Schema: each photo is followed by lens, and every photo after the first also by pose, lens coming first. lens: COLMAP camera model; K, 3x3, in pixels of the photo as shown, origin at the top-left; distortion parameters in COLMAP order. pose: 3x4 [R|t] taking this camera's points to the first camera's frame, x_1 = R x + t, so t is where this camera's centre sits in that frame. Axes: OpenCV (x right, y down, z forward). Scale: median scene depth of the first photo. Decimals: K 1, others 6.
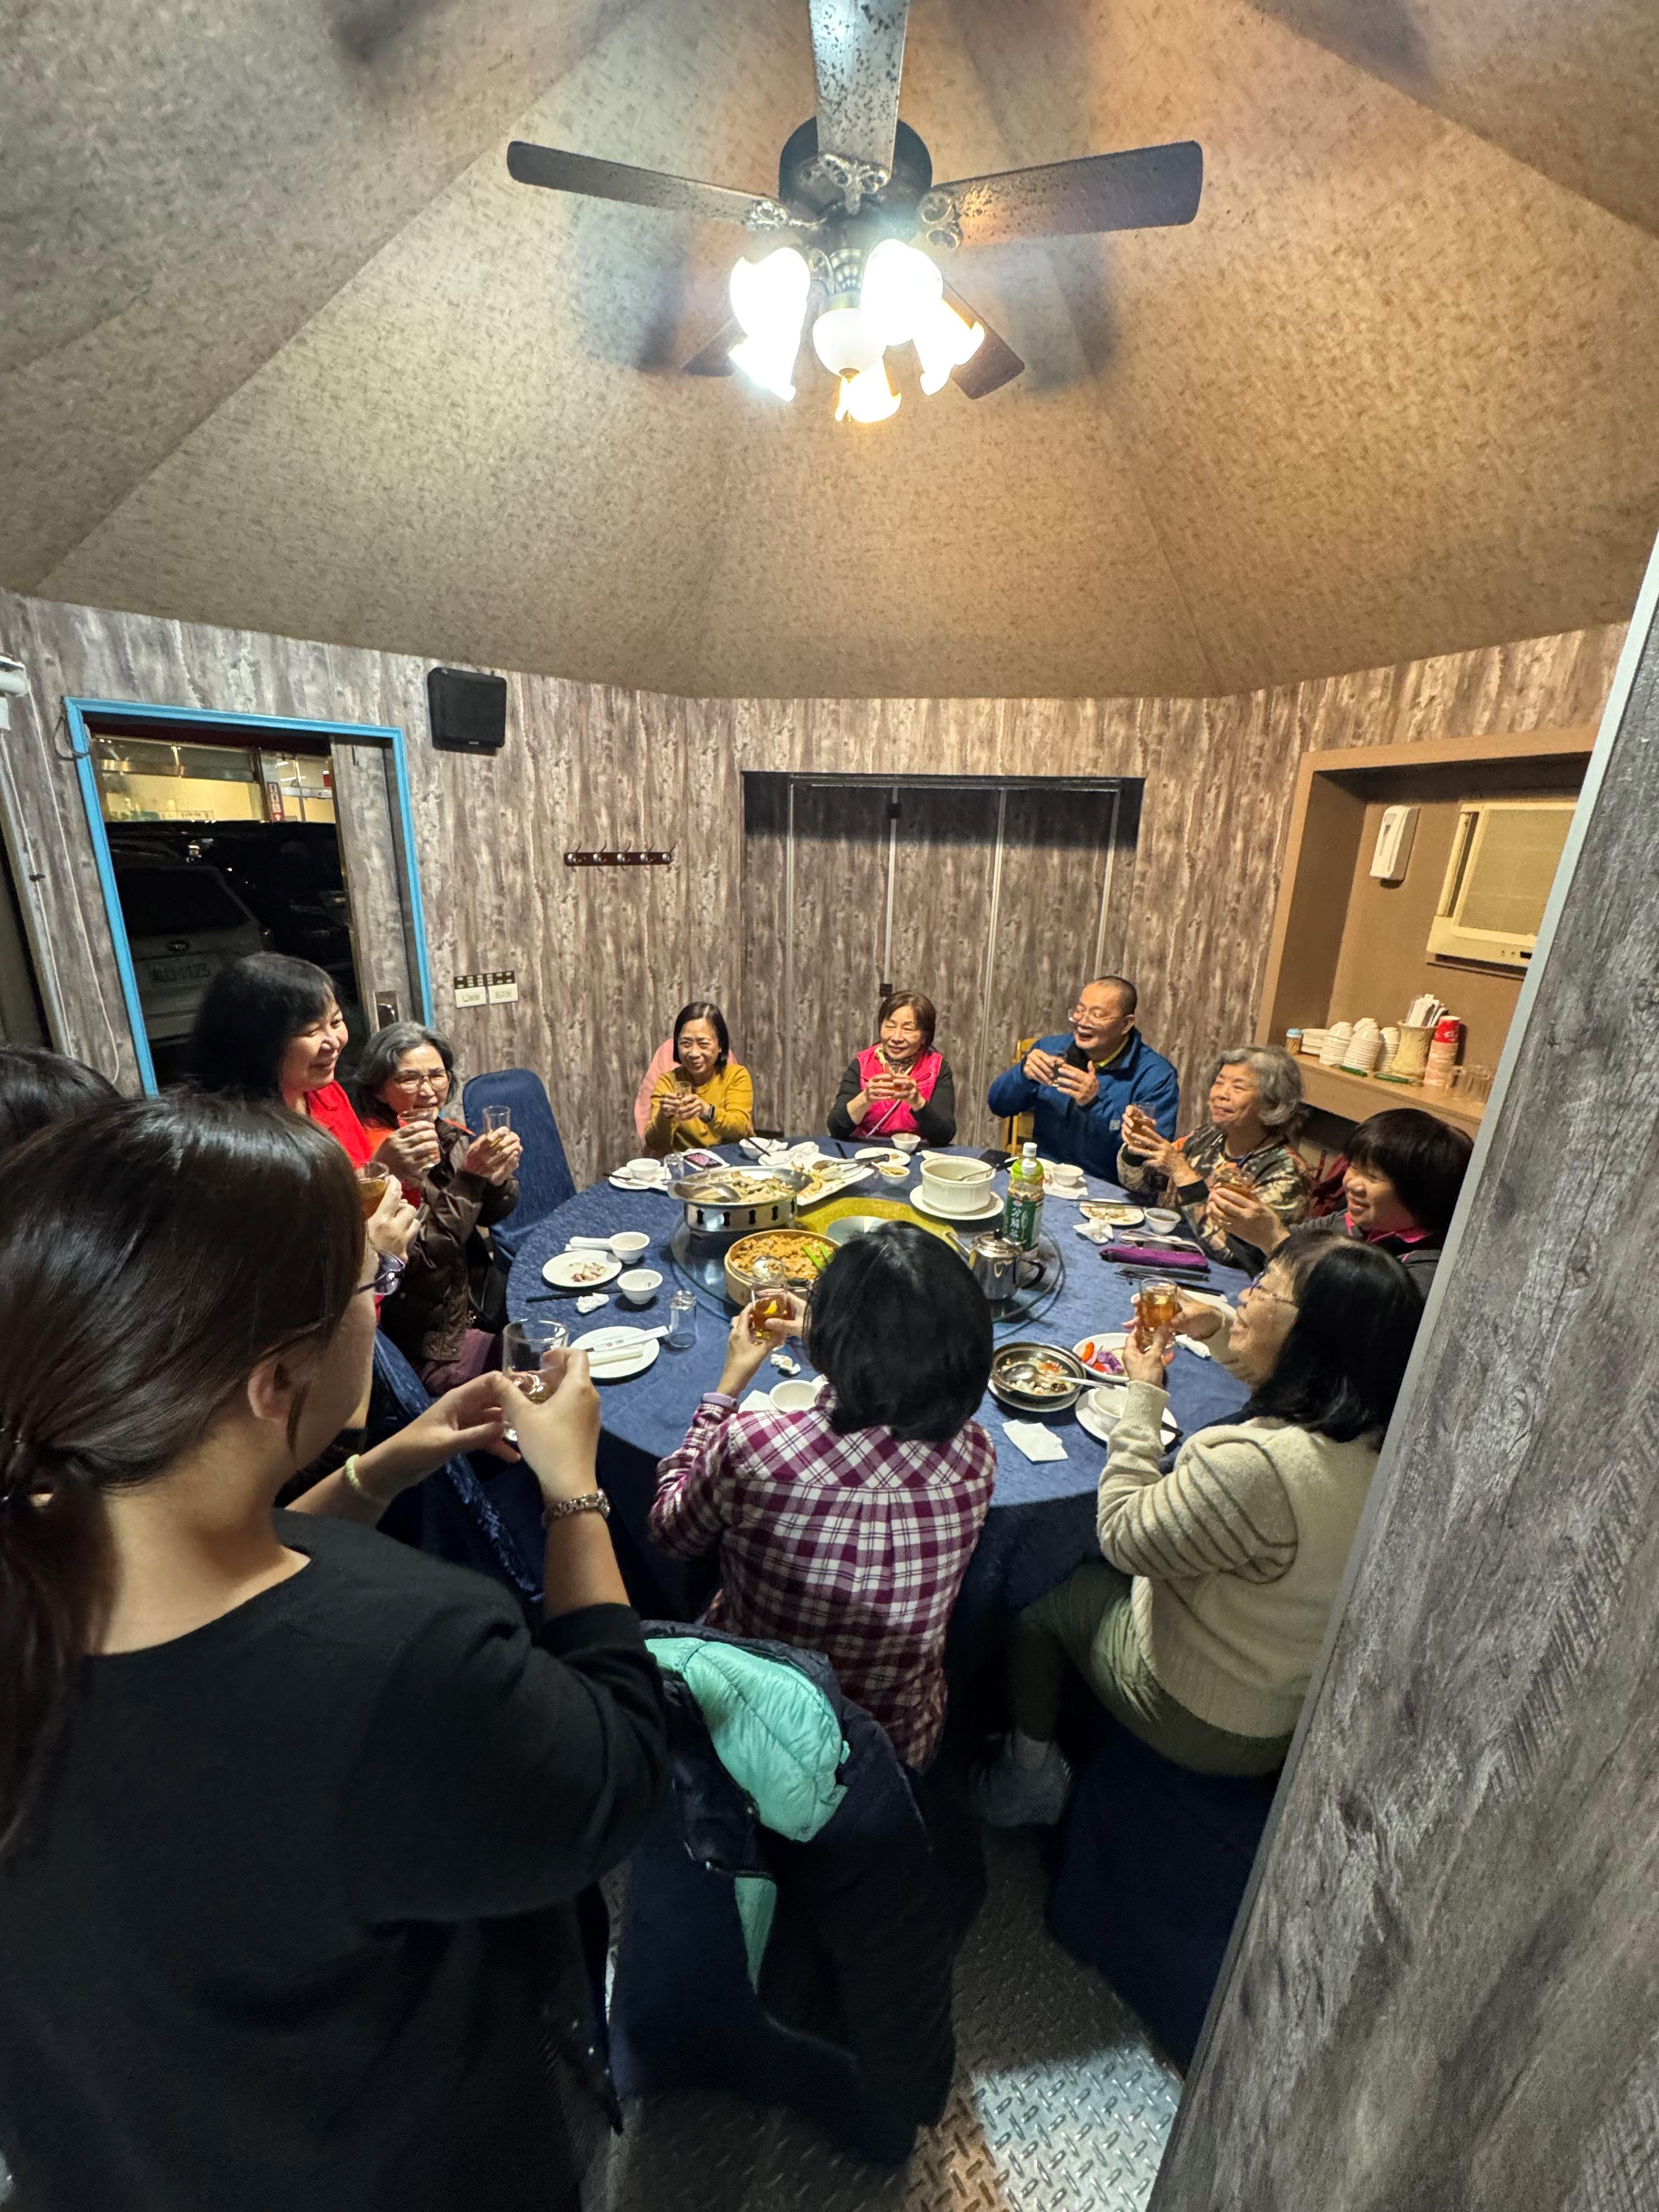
lens RADIAL K [[882.4, 0, 839.3], [0, 882.4, 1102.5], [0, 0, 1]] dist [-0.004538, 0.000153]
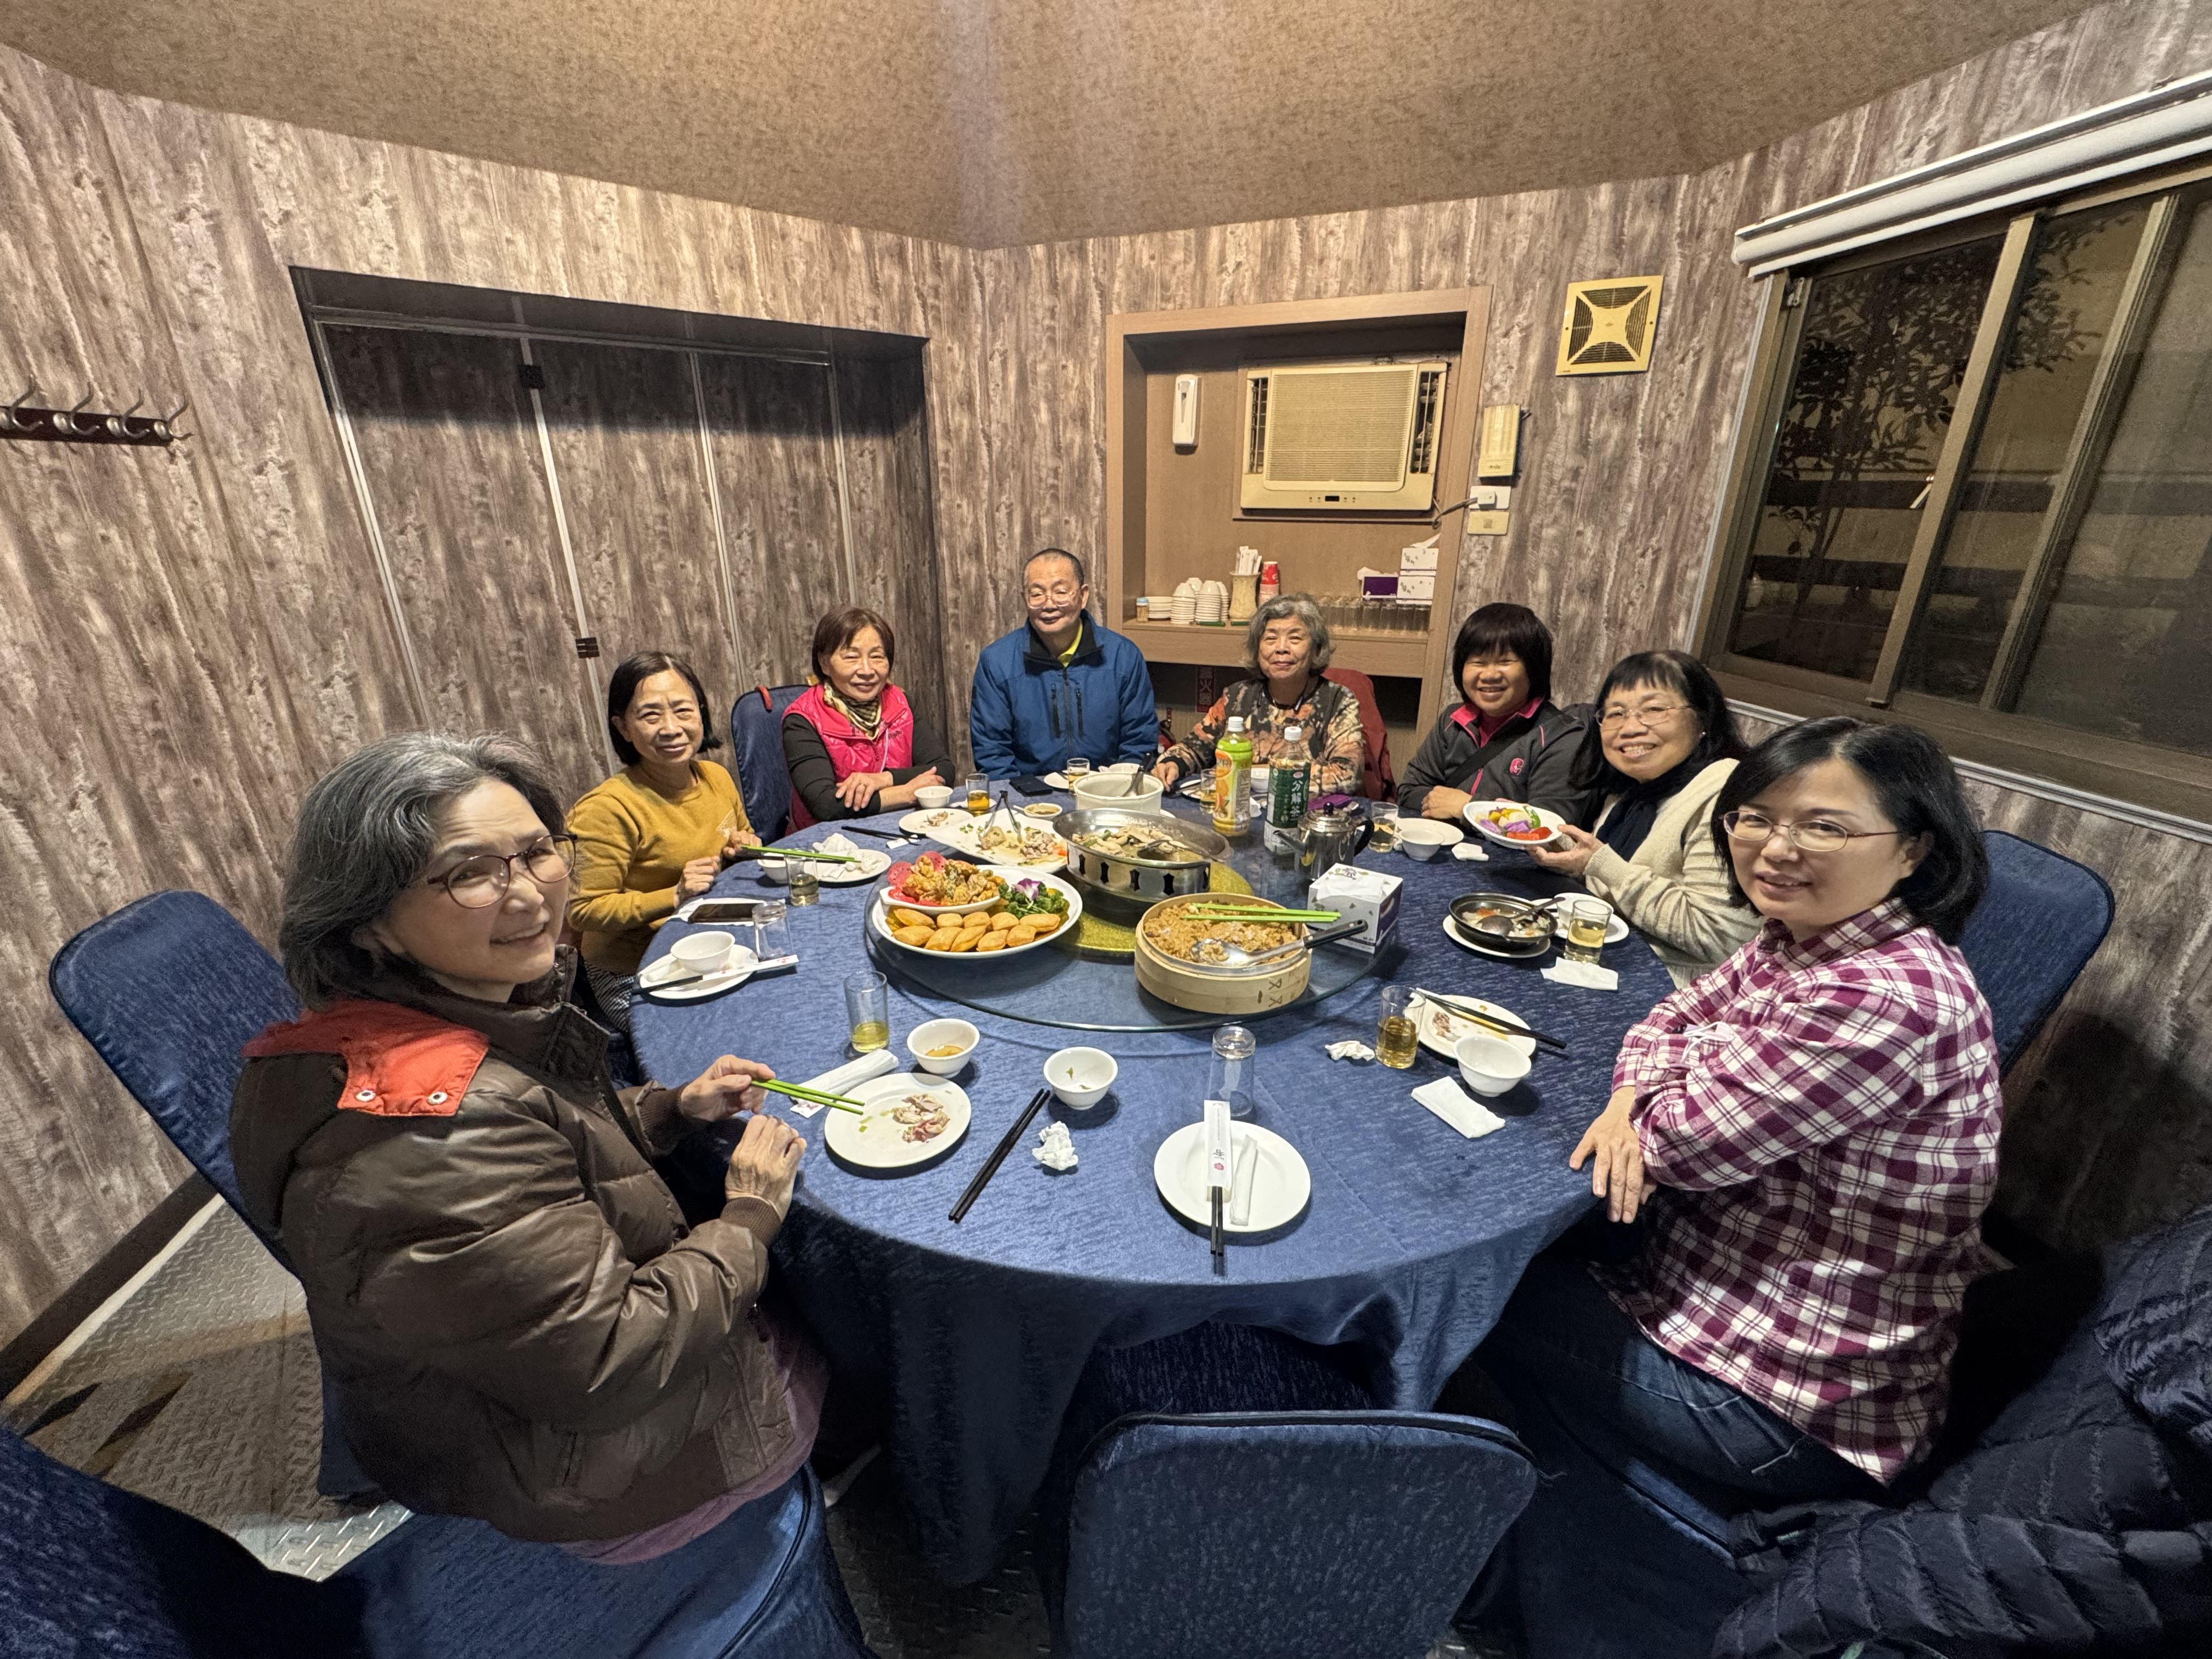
lens RADIAL K [[882.4, 0, 1110.9], [0, 882.4, 829.0], [0, 0, 1]] dist [-0.004538, 0.000153]
pose [[0.619483, -0.307513, 0.722272, -0.316203], [0.248859, 0.949553, 0.190837, -0.027615], [-0.744520, 0.061523, 0.664759, 0.309885]]
